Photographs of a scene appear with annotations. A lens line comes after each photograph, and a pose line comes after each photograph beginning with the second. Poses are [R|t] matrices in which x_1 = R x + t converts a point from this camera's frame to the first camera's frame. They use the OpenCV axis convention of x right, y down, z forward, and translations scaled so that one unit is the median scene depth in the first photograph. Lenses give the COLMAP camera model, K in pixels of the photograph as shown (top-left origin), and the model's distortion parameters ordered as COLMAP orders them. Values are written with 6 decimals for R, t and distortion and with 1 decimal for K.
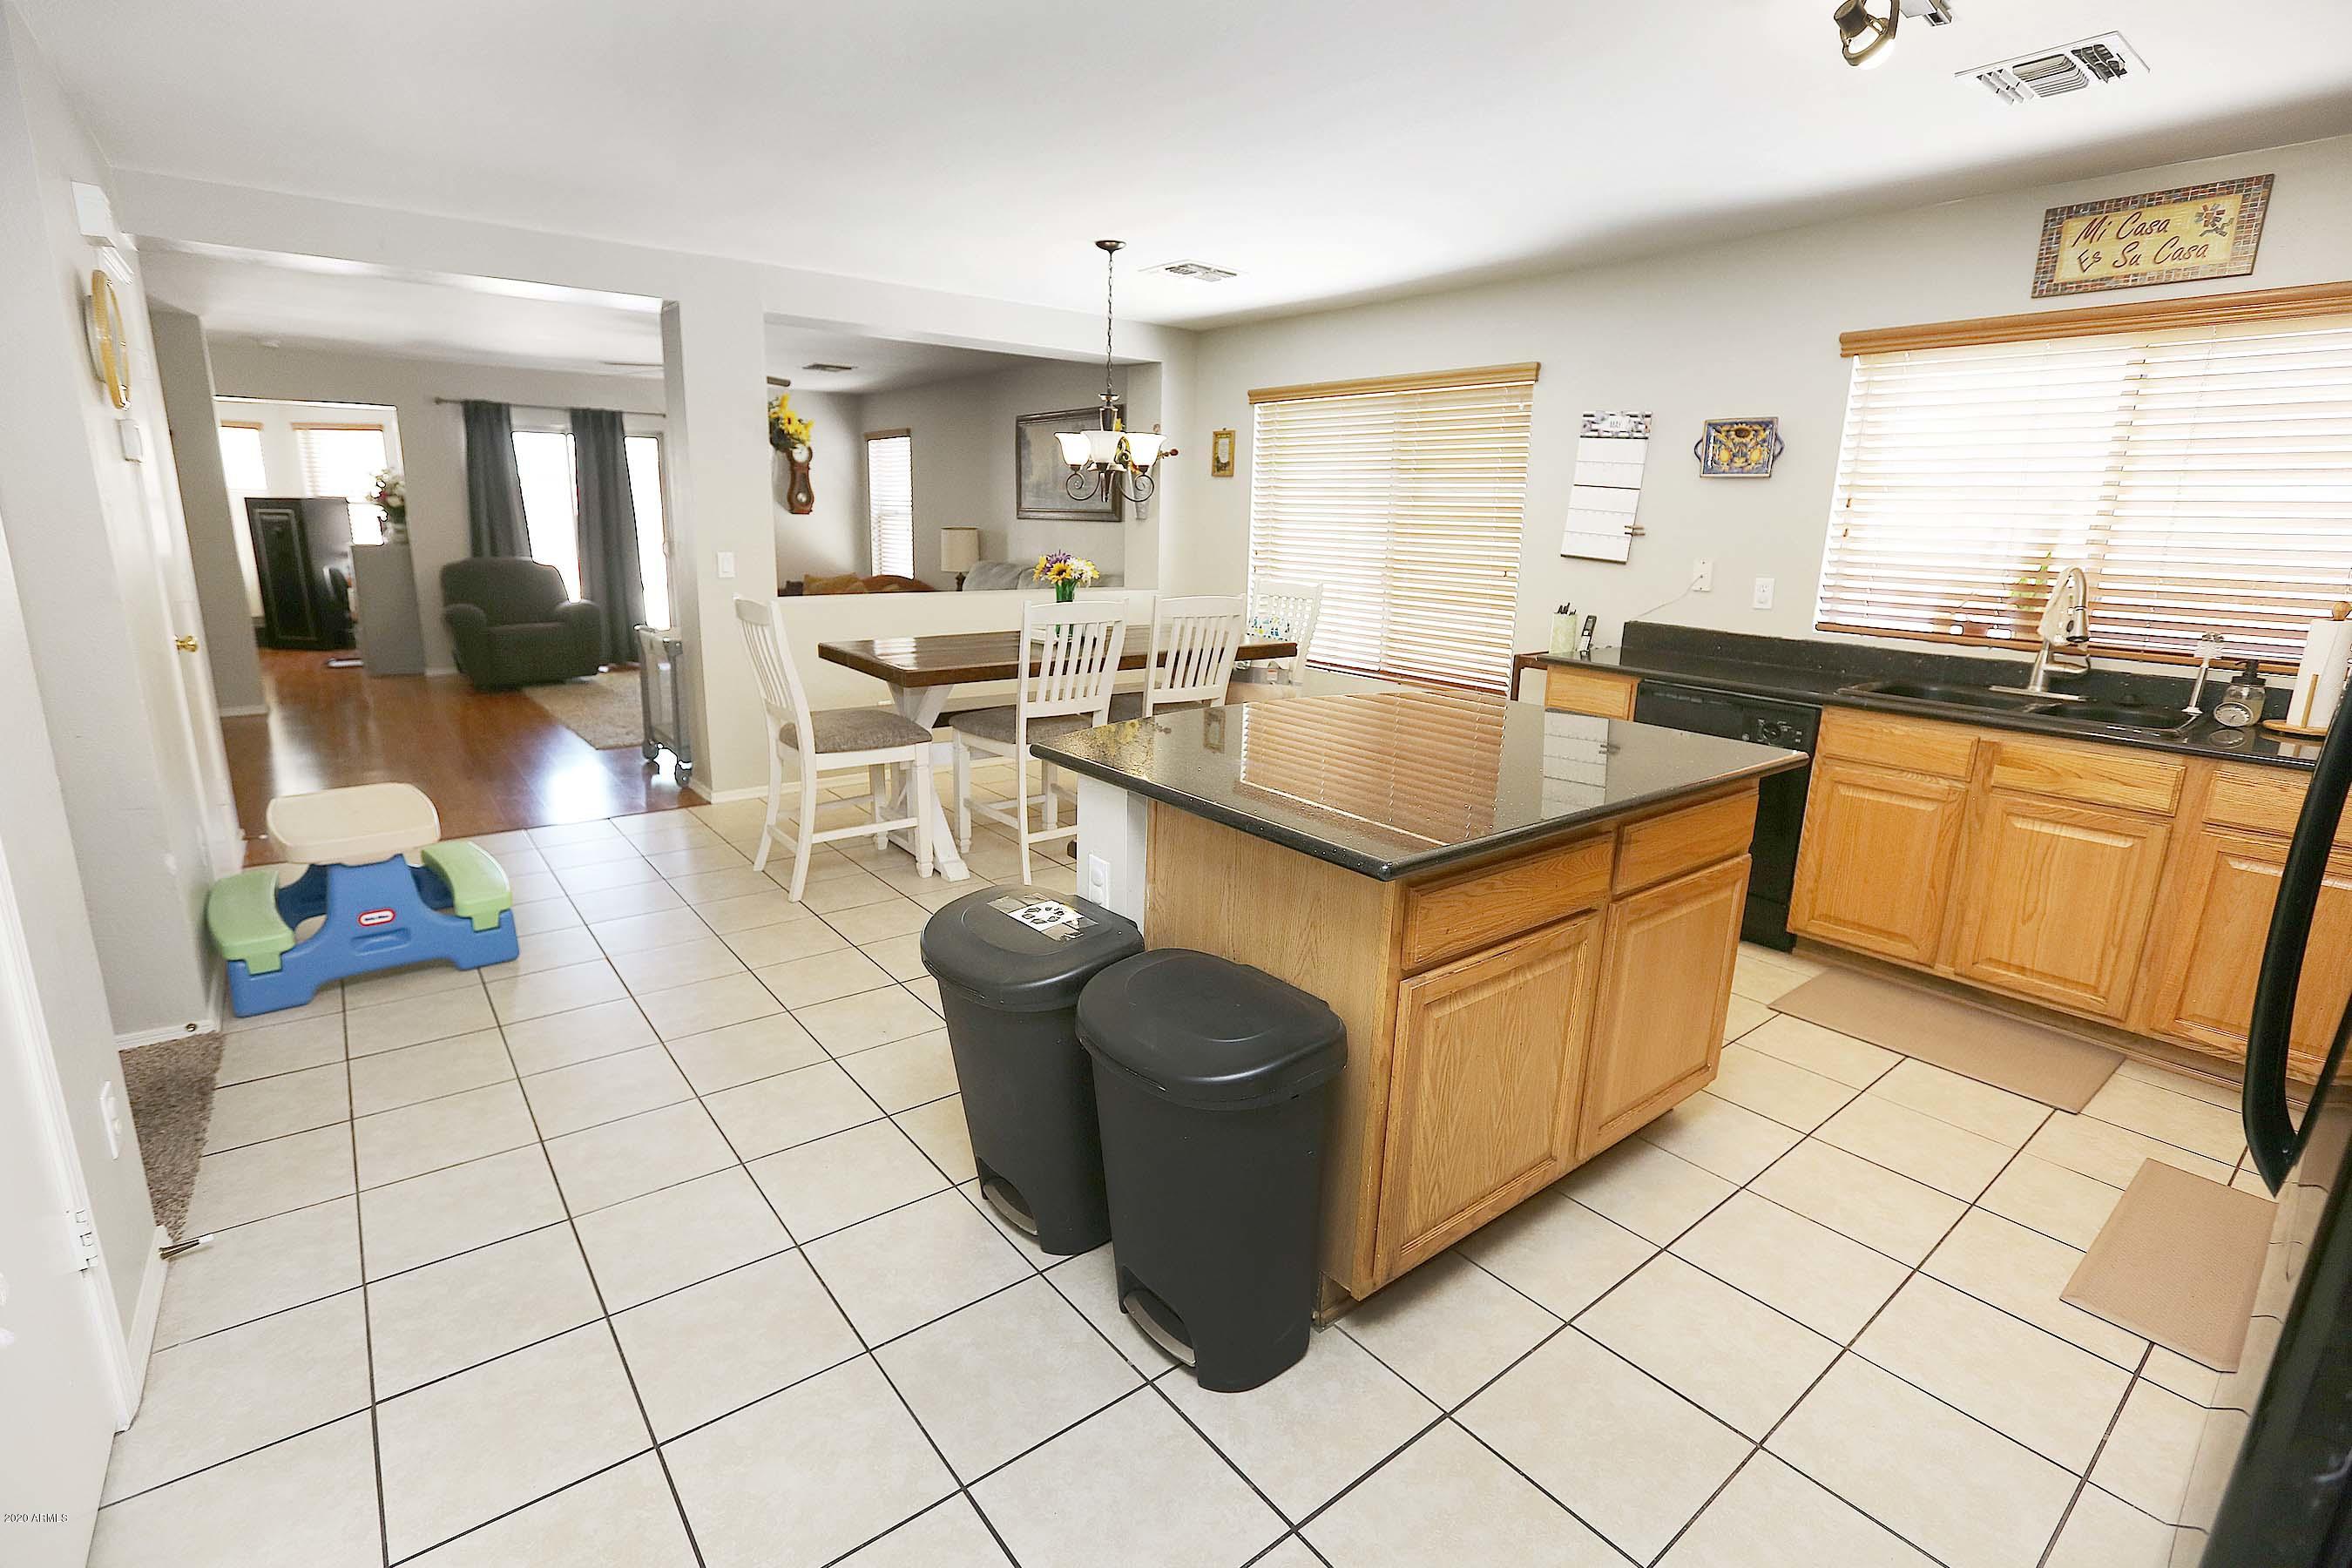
lens RADIAL K [[1096.5, 0, 1183.9], [0, 1096.5, 778.7], [0, 0, 1]] dist [-0.049184, 0.016699]
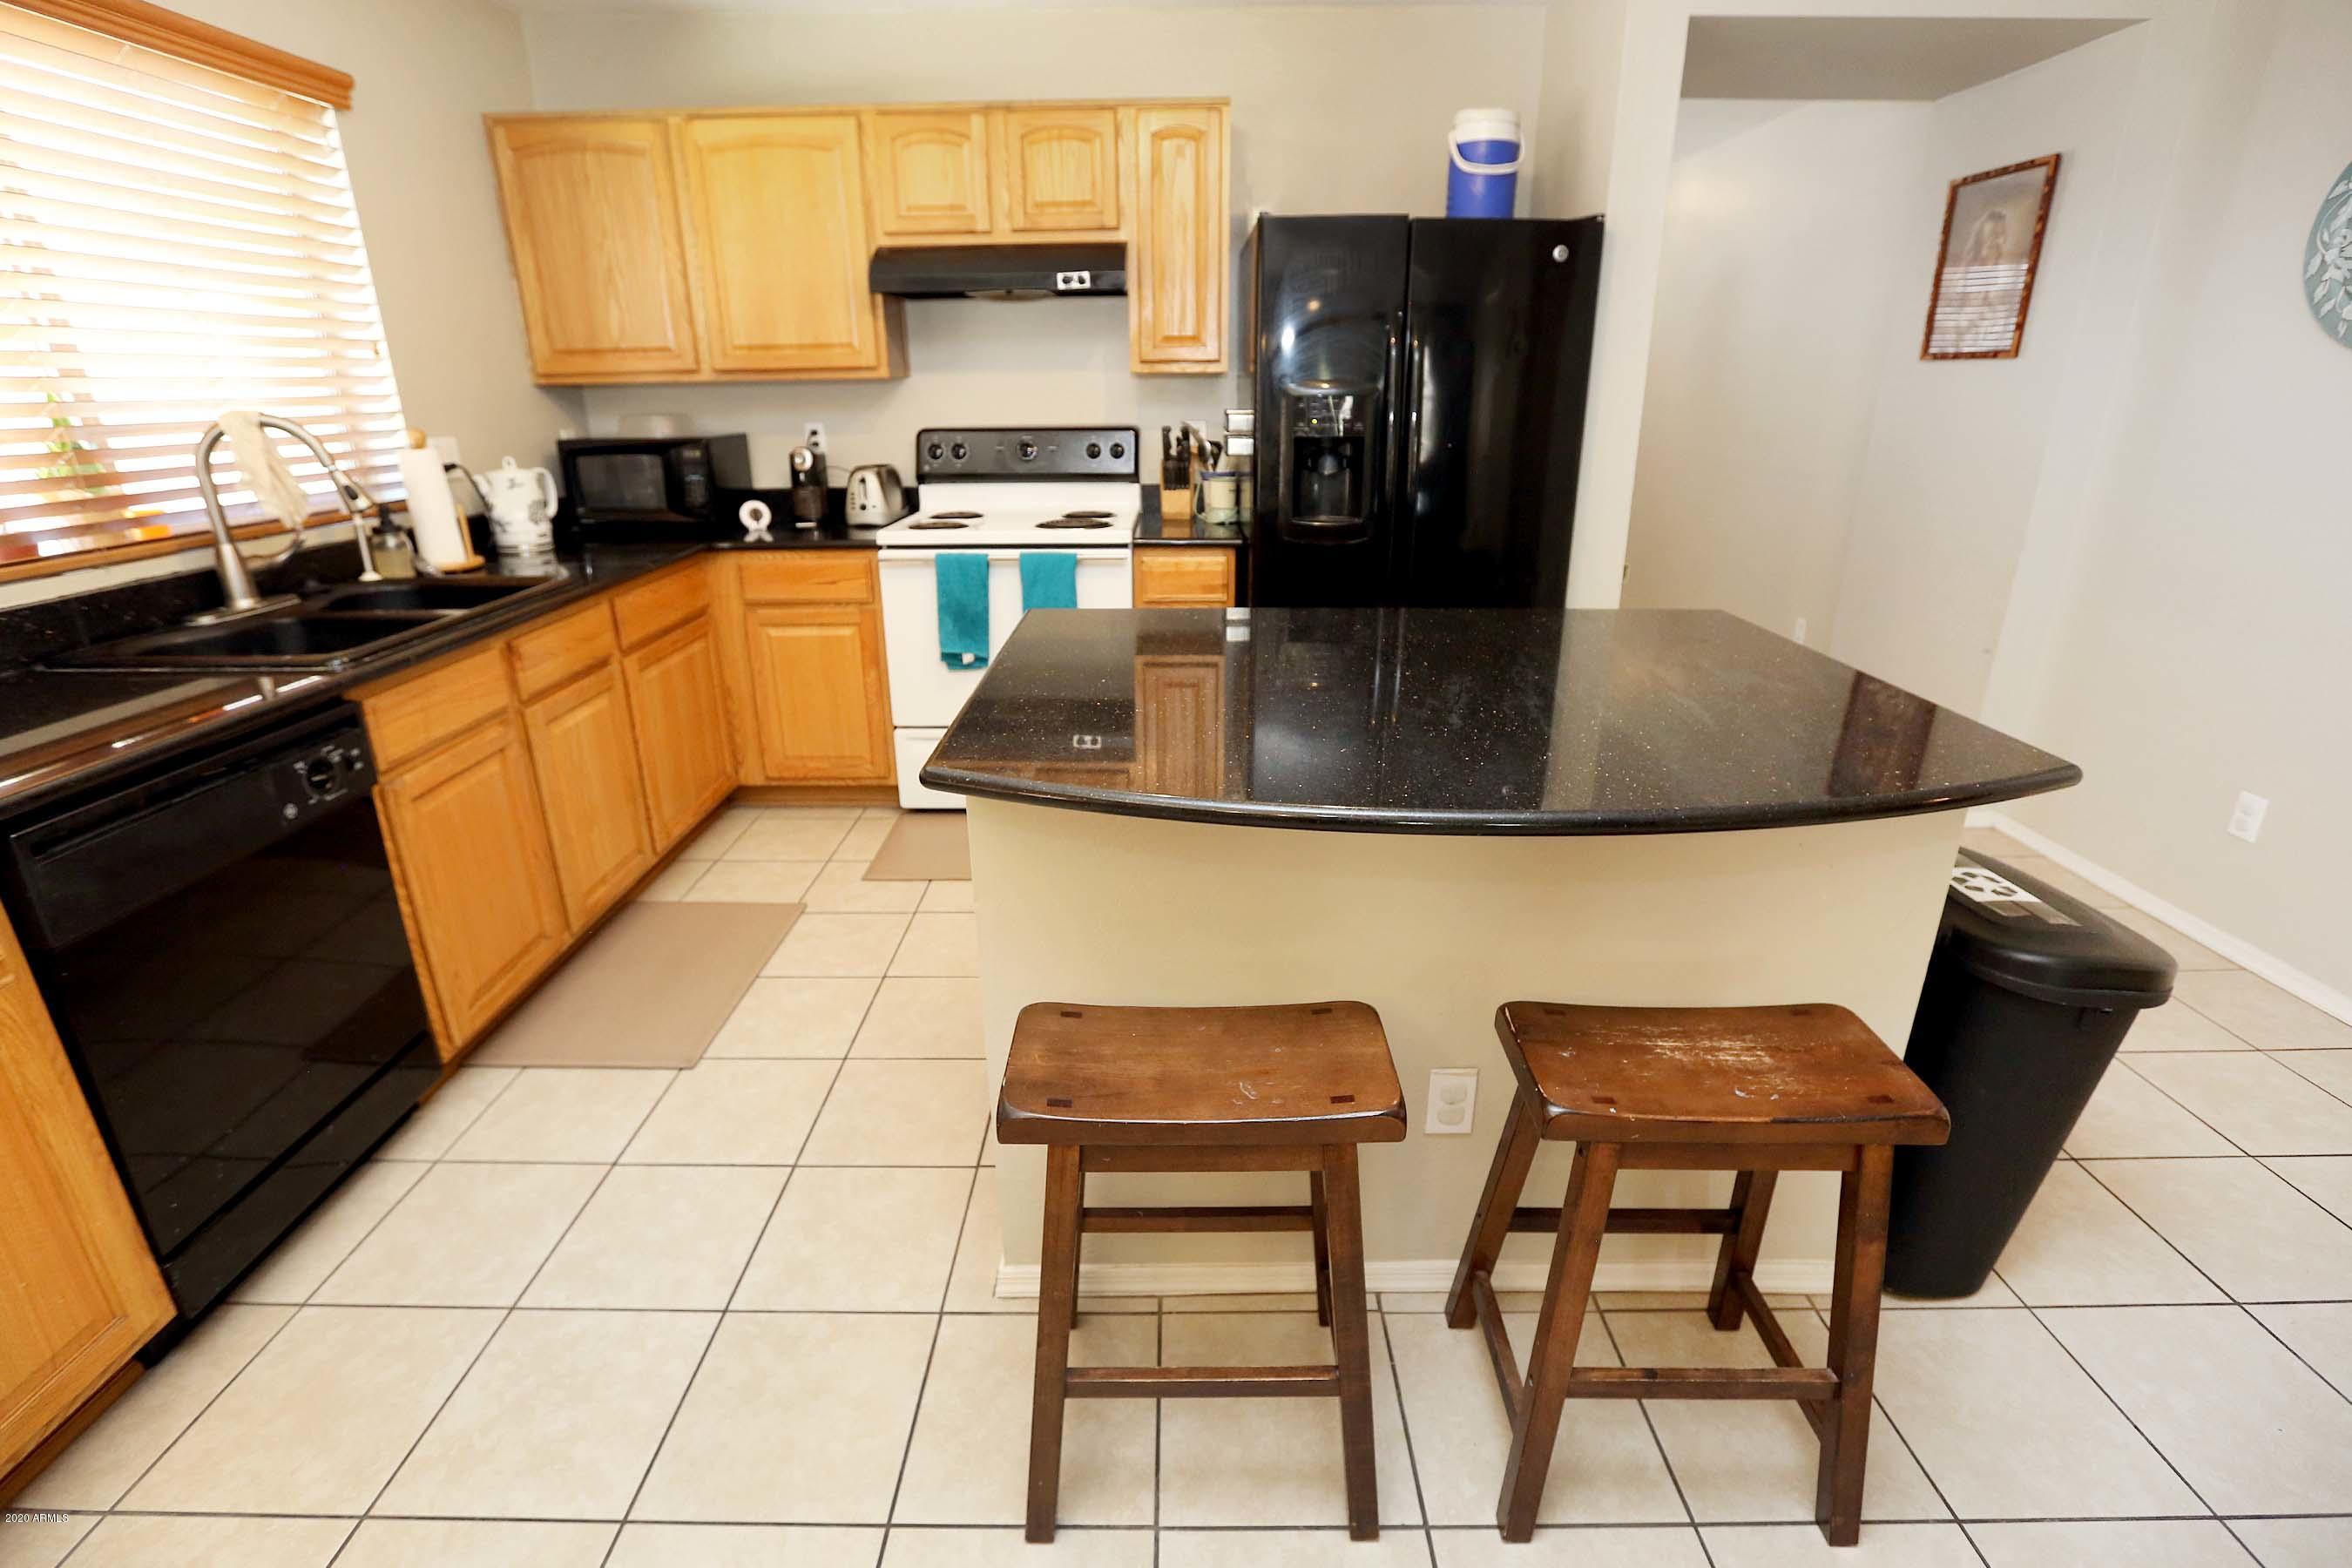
lens RADIAL K [[1096.5, 0, 1168.1], [0, 1096.5, 790.7], [0, 0, 1]] dist [-0.049184, 0.016699]
pose [[-0.778004, -0.235208, 0.582570, -0.061626], [0.137992, 0.840657, 0.523692, -0.256328], [-0.612918, 0.487825, -0.621578, 1.133647]]
